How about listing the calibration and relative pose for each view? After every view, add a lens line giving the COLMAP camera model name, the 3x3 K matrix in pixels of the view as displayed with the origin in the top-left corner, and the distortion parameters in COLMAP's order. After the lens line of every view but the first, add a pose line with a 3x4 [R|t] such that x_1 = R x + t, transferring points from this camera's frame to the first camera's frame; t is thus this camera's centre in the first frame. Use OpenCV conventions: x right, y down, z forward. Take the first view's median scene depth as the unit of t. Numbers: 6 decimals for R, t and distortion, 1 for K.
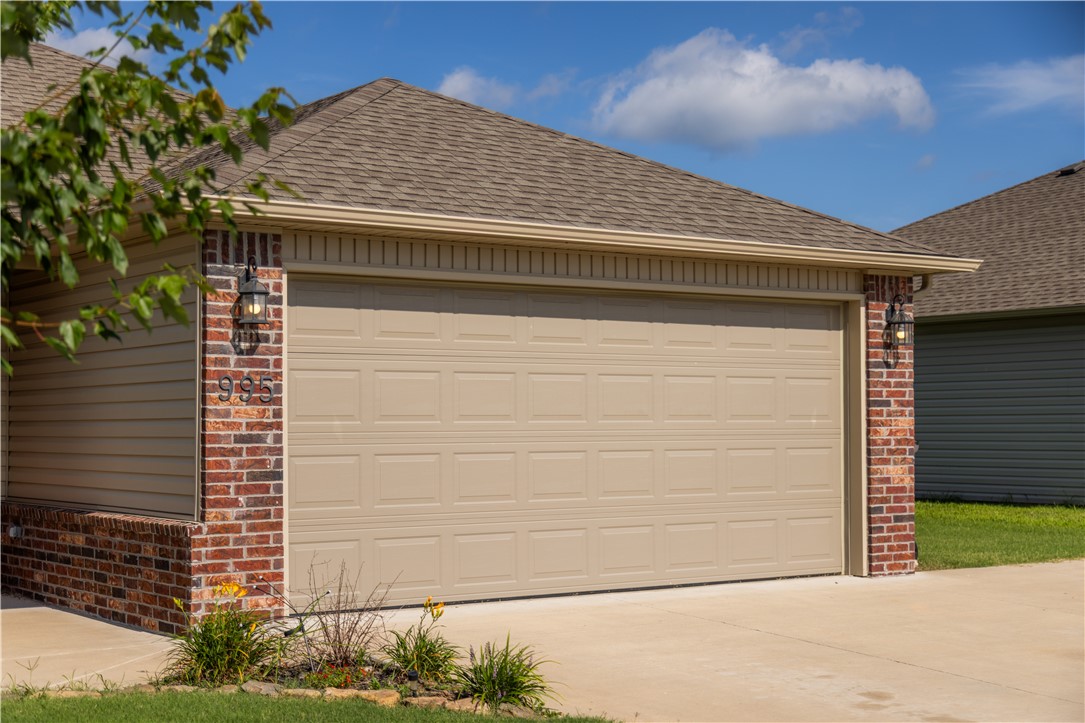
lens RADIAL K [[1670.8, 0, 542.3], [0, 1670.8, 379.4], [0, 0, 1]] dist [0.027940, 0.031937]
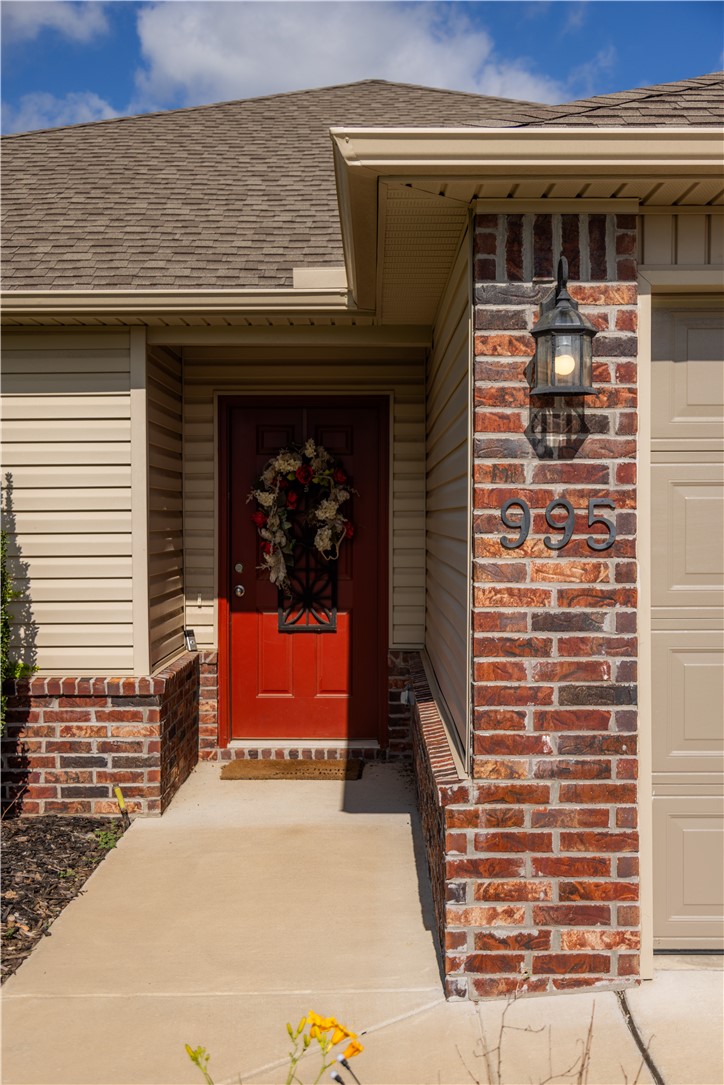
lens RADIAL K [[1240.1, 0, 364.4], [0, 1240.1, 557.1], [0, 0, 1]] dist [0.017562, 0.008607]
pose [[0.813015, 0.021662, -0.581839, -0.004396], [0.015326, 0.998165, 0.058578, -0.007652], [0.582040, -0.056542, 0.811192, 0.654494]]
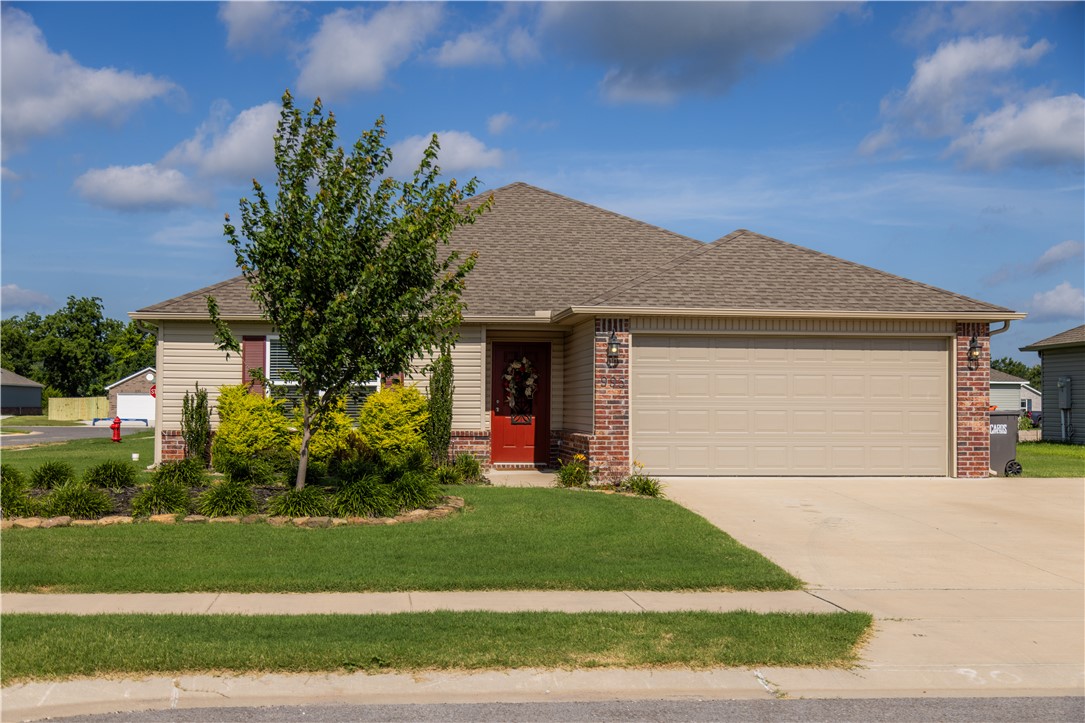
lens RADIAL K [[1387.6, 0, 542.5], [0, 1387.6, 361.5], [0, 0, 1]] dist [0.011412, 0.019409]
pose [[0.878566, -0.006018, -0.477583, 0.710341], [0.003804, 0.999977, -0.005604, -0.013526], [0.477606, 0.003107, 0.878569, -0.852265]]
